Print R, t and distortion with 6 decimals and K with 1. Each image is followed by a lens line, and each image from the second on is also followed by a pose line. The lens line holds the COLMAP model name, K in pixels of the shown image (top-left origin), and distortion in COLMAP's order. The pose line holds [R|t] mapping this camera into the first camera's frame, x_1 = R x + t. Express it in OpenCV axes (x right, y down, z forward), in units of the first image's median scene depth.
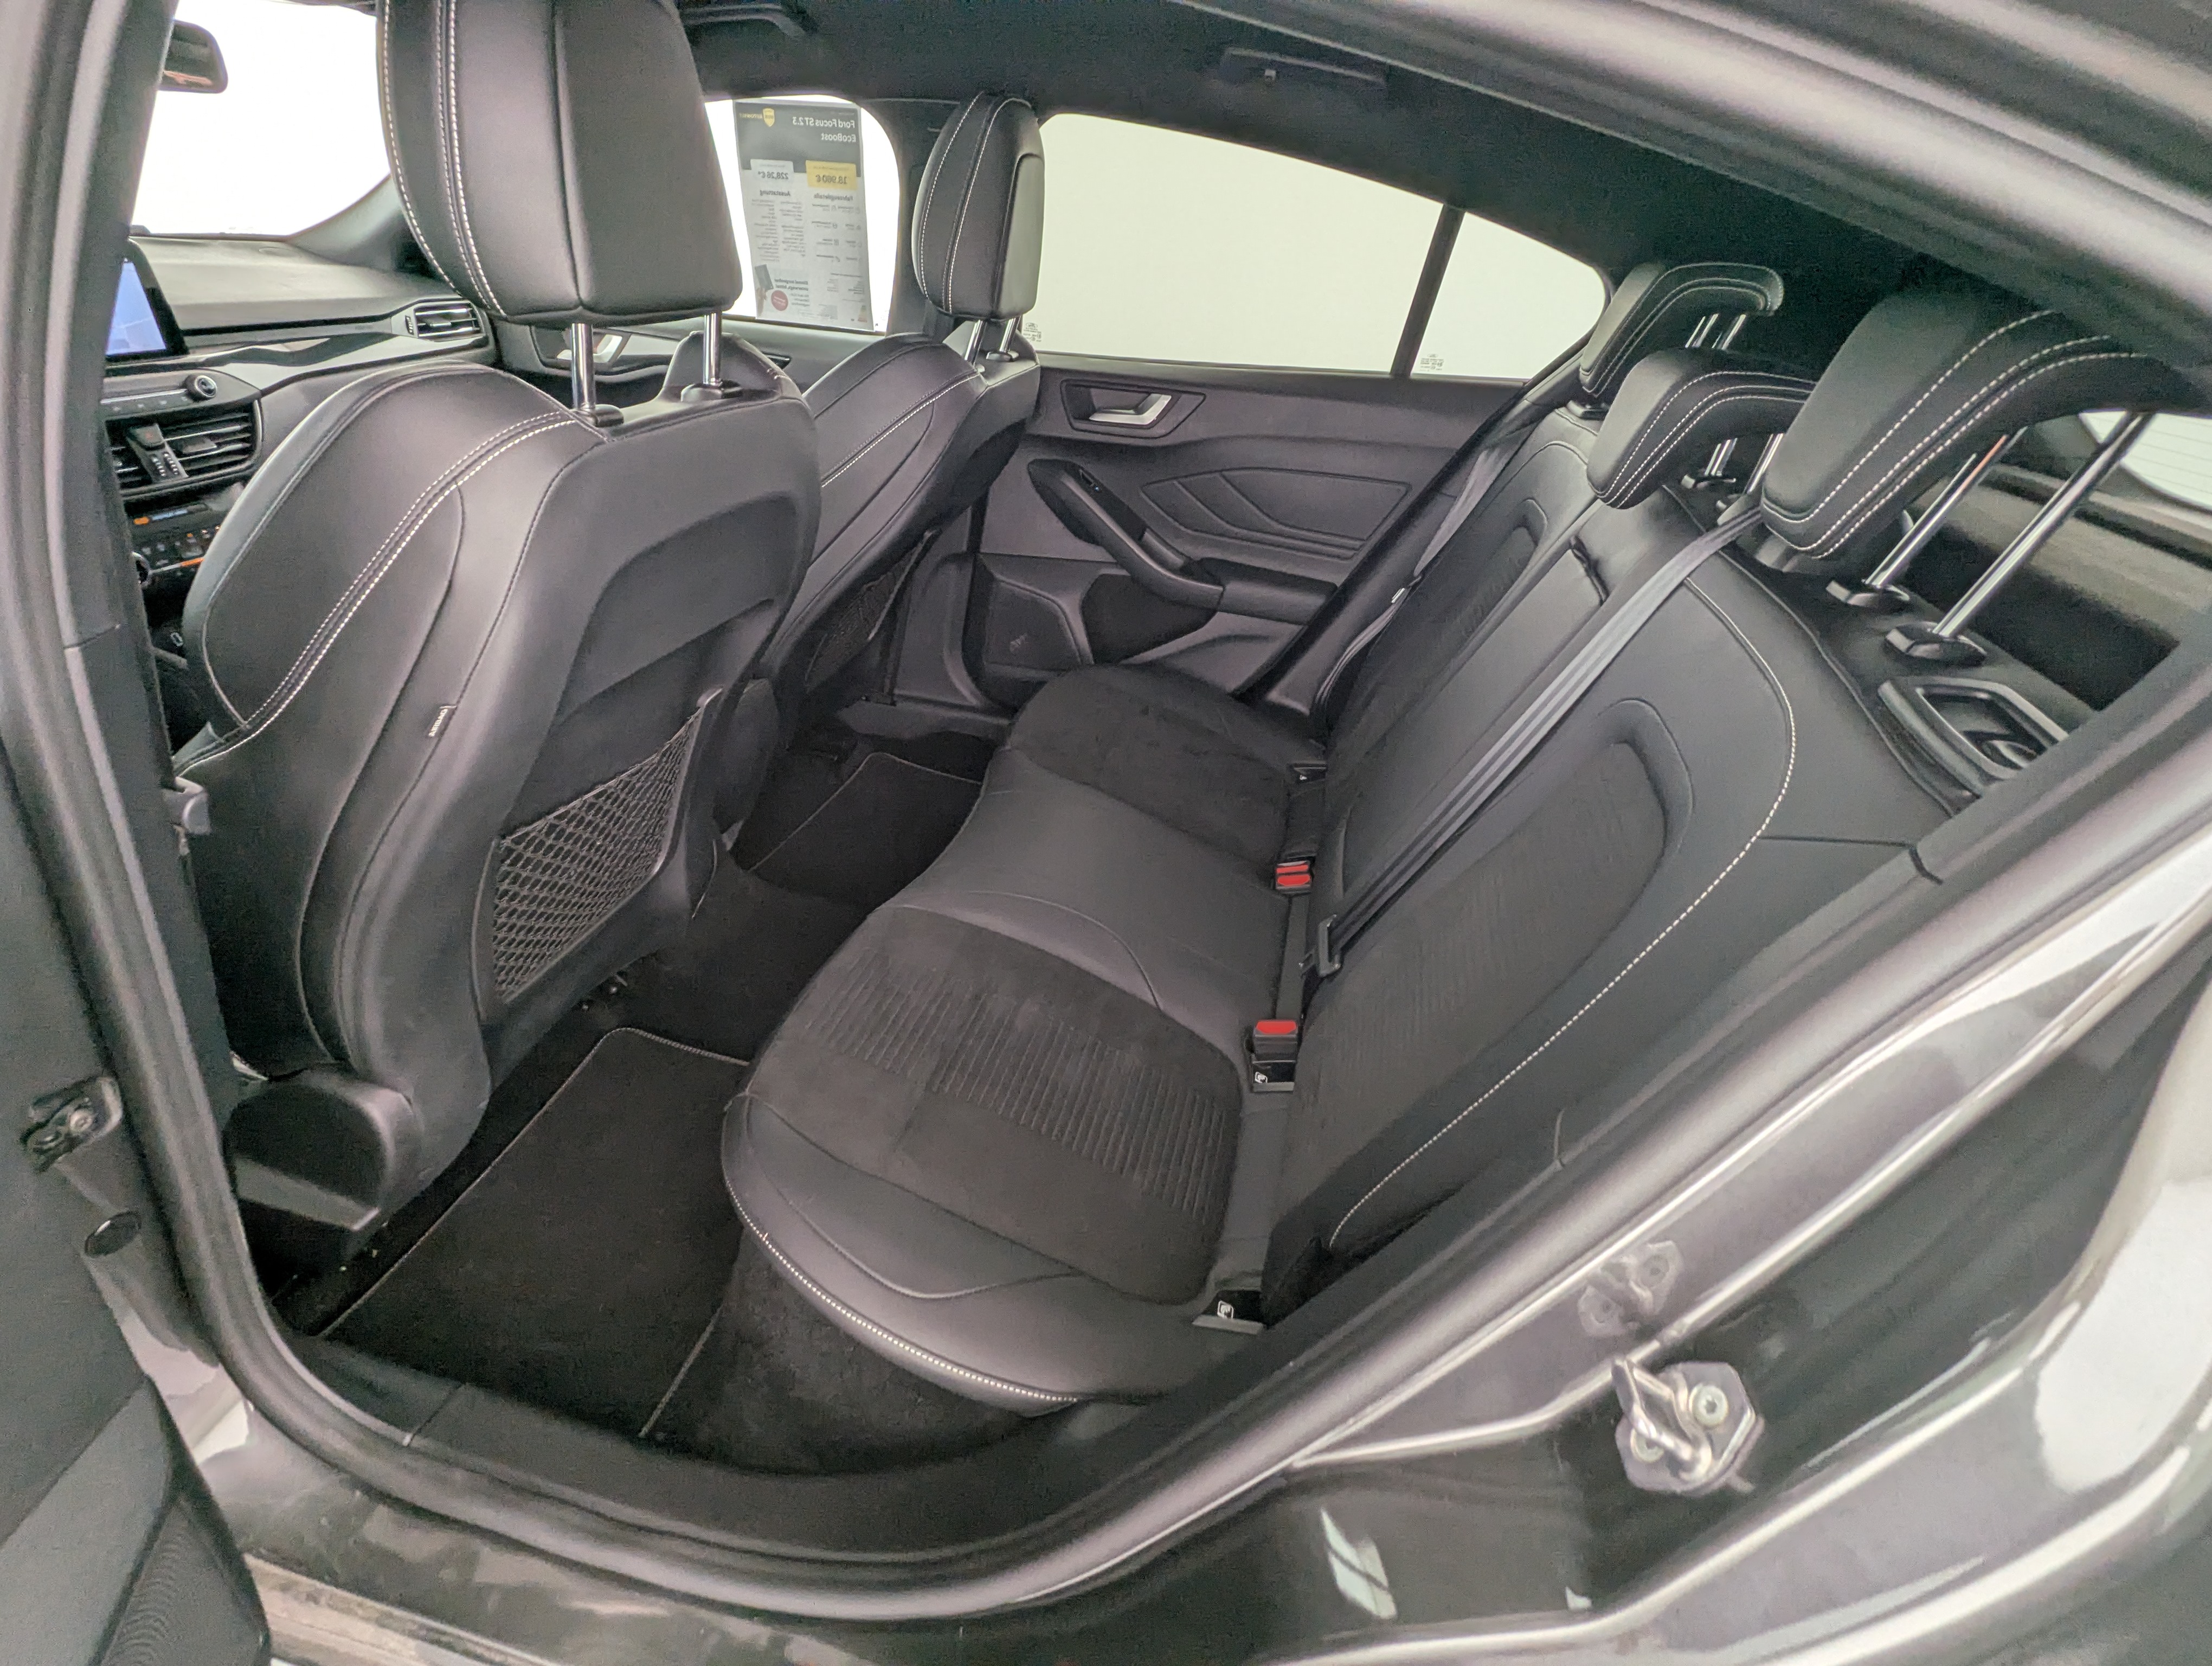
lens RADIAL K [[1024.1, 0, 1108.3], [0, 1024.1, 827.2], [0, 0, 1]] dist [-0.001829, -0.000692]
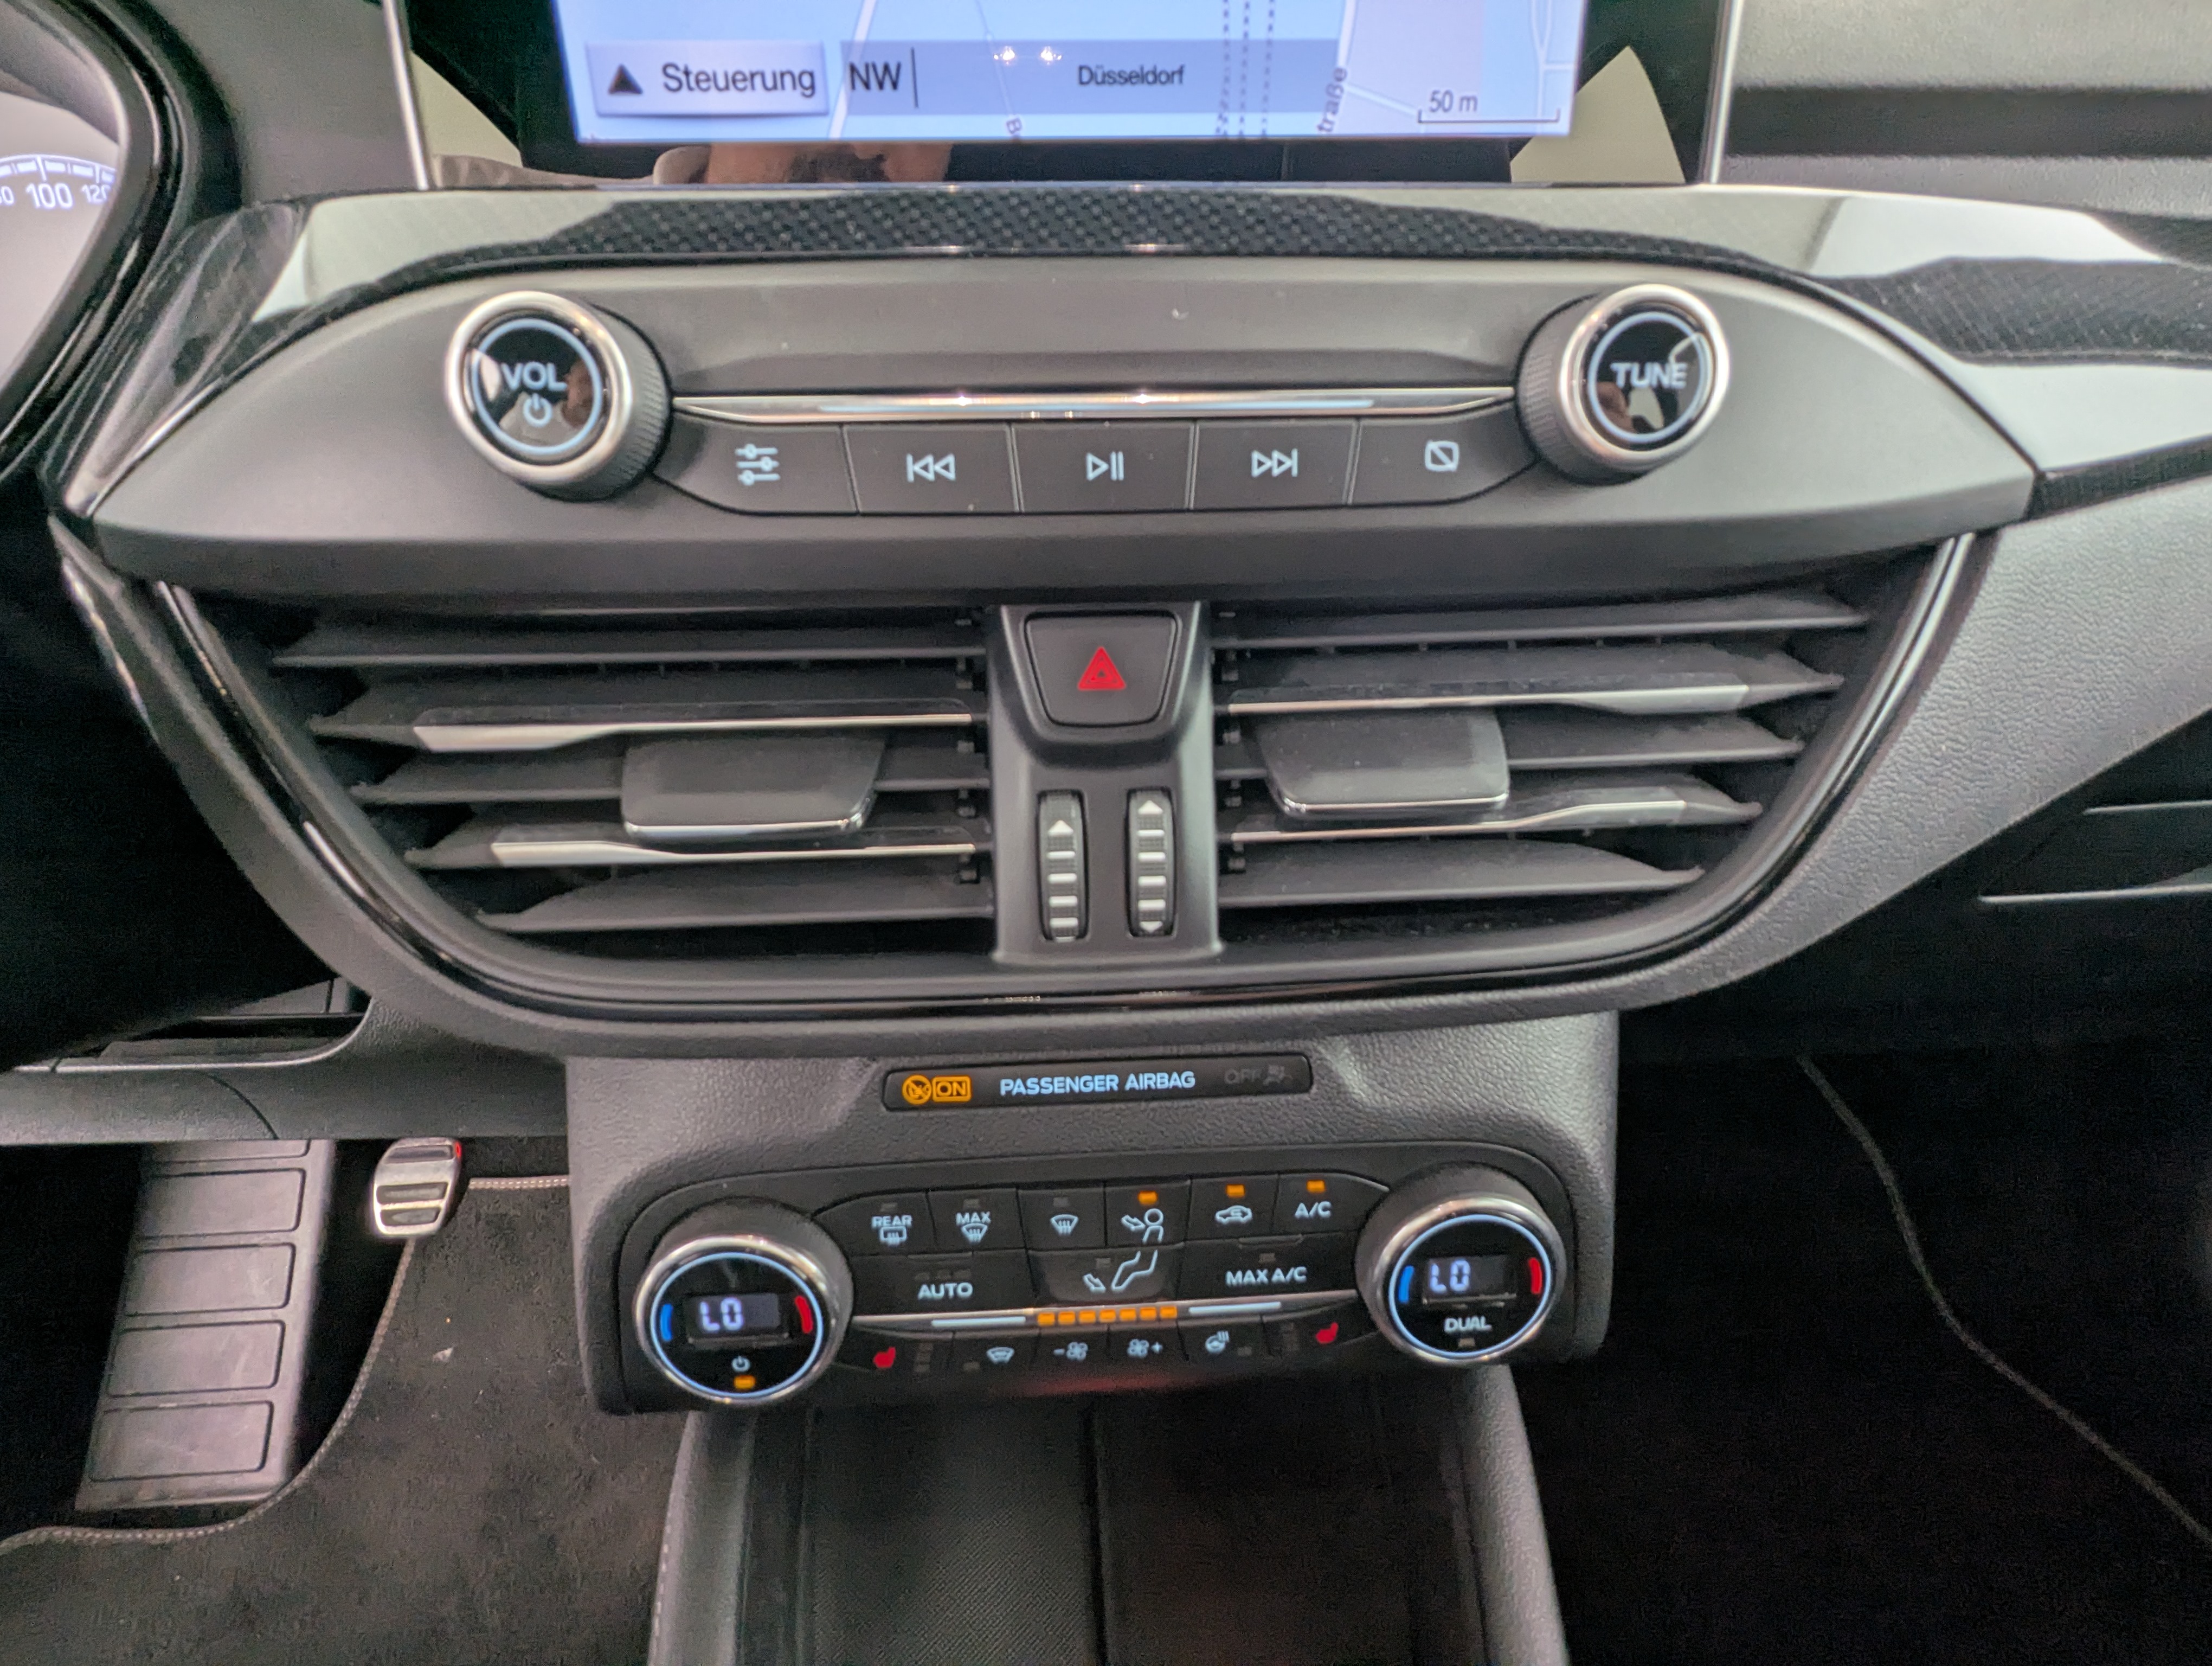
lens RADIAL K [[1059.0, 0, 1101.8], [0, 1059.0, 833.2], [0, 0, 1]] dist [-0.000528, 0.000594]
pose [[0.261923, 0.315308, -0.912128, -0.764506], [-0.466095, 0.868921, 0.166531, -0.372987], [0.845075, 0.381520, 0.374554, 0.914576]]
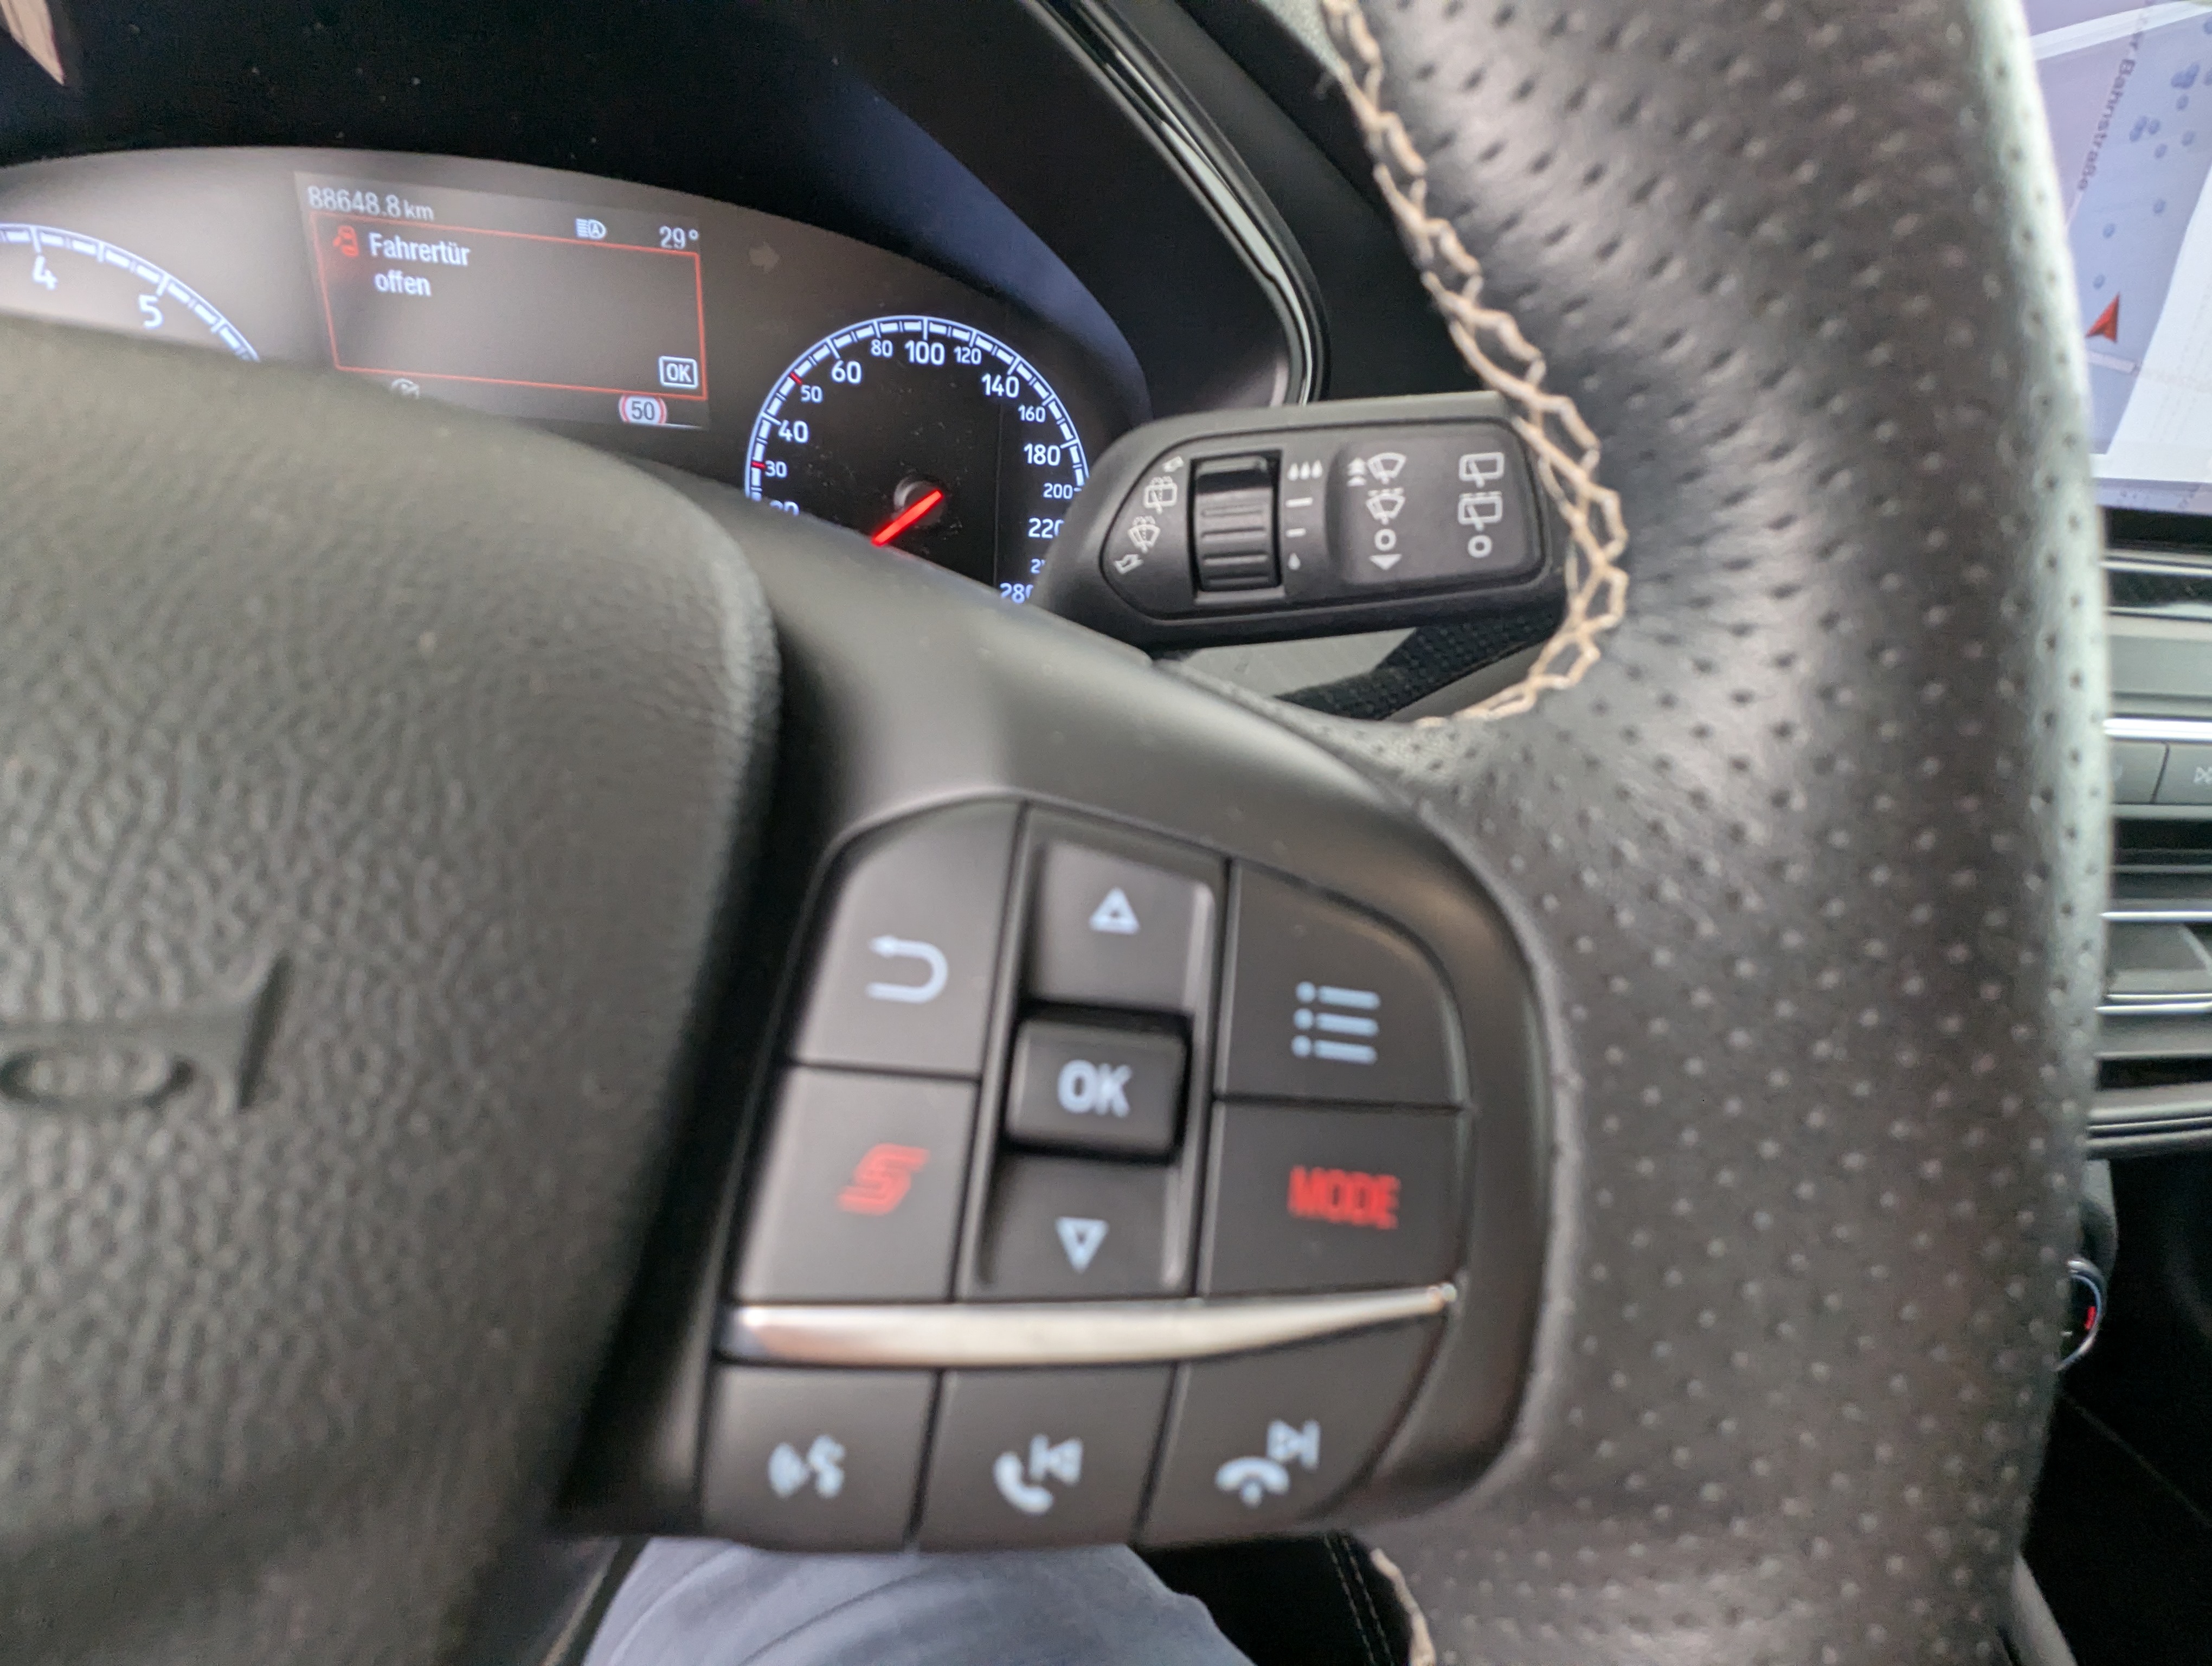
lens RADIAL K [[1043.6, 0, 1106.0], [0, 1043.6, 833.0], [0, 0, 1]] dist [-0.001185, -0.000424]
pose [[0.367849, 0.361039, -0.856935, -0.804354], [-0.529684, 0.838782, 0.126018, -0.314117], [0.764279, 0.407549, 0.499781, 0.732801]]
